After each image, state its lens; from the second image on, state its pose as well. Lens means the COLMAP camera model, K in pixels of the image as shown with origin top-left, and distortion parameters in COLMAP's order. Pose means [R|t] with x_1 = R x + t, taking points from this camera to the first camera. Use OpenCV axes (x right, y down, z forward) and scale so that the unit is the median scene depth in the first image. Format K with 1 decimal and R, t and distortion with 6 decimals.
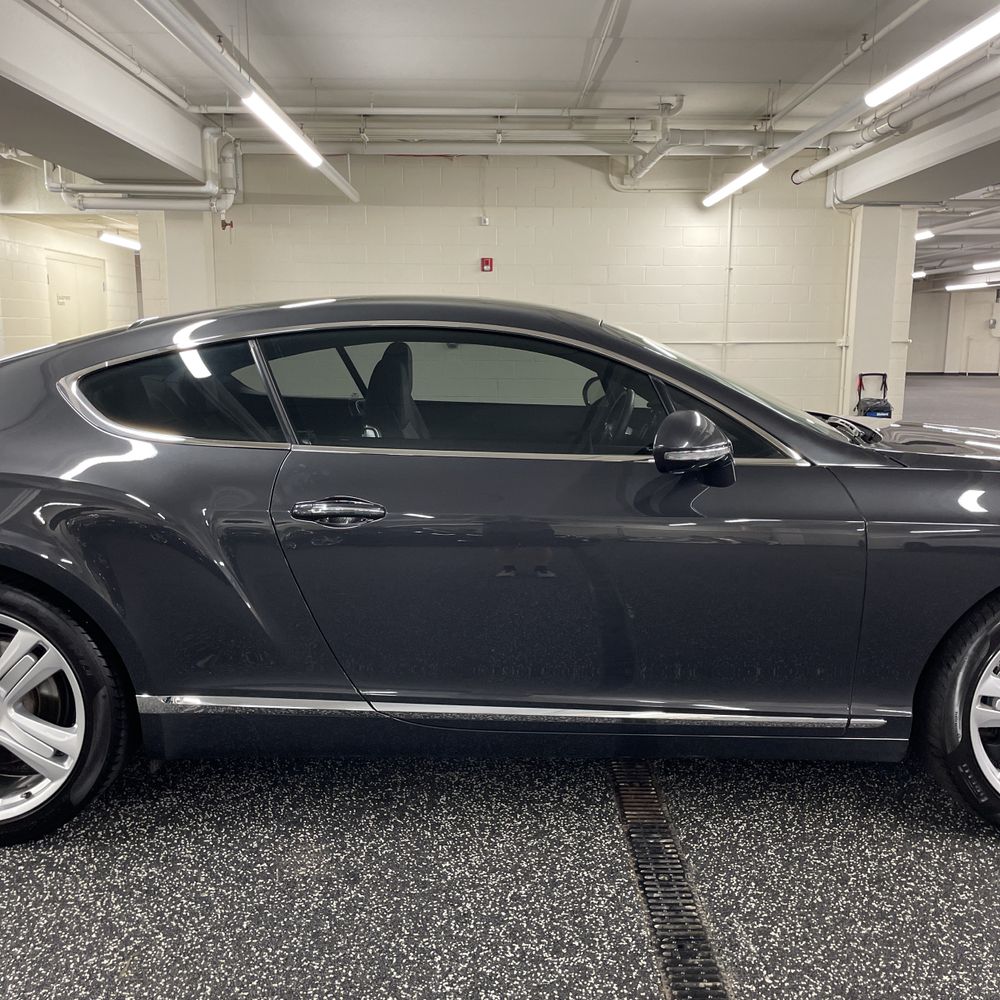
lens RADIAL K [[1020.1, 0, 500.0], [0, 1020.1, 500.0], [0, 0, 1]] dist [0.094837, -0.154315]
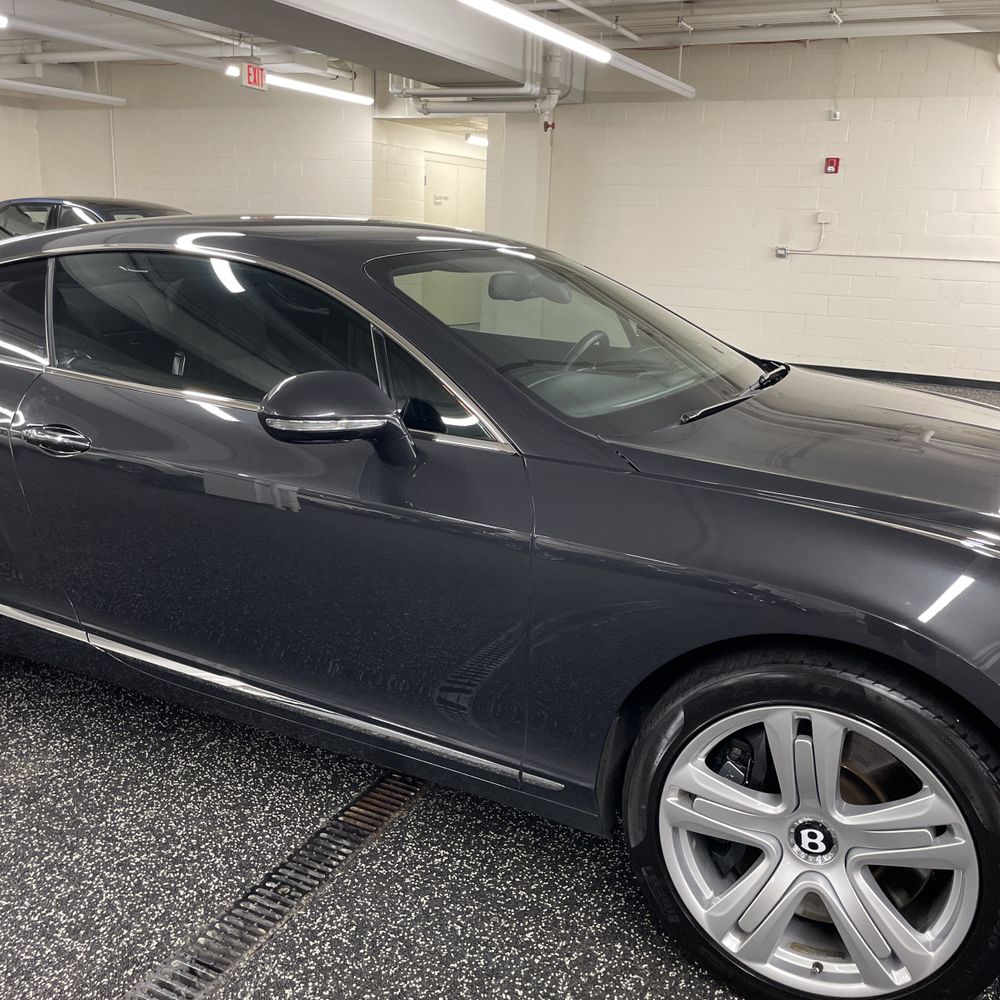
lens RADIAL K [[1015.2, 0, 498.4], [0, 1015.2, 488.5], [0, 0, 1]] dist [0.080959, -0.117727]
pose [[0.891878, 0.140482, -0.429906, 0.202722], [-0.103337, 0.988689, 0.108694, -0.029309], [0.440313, -0.052517, 0.896307, 0.091966]]
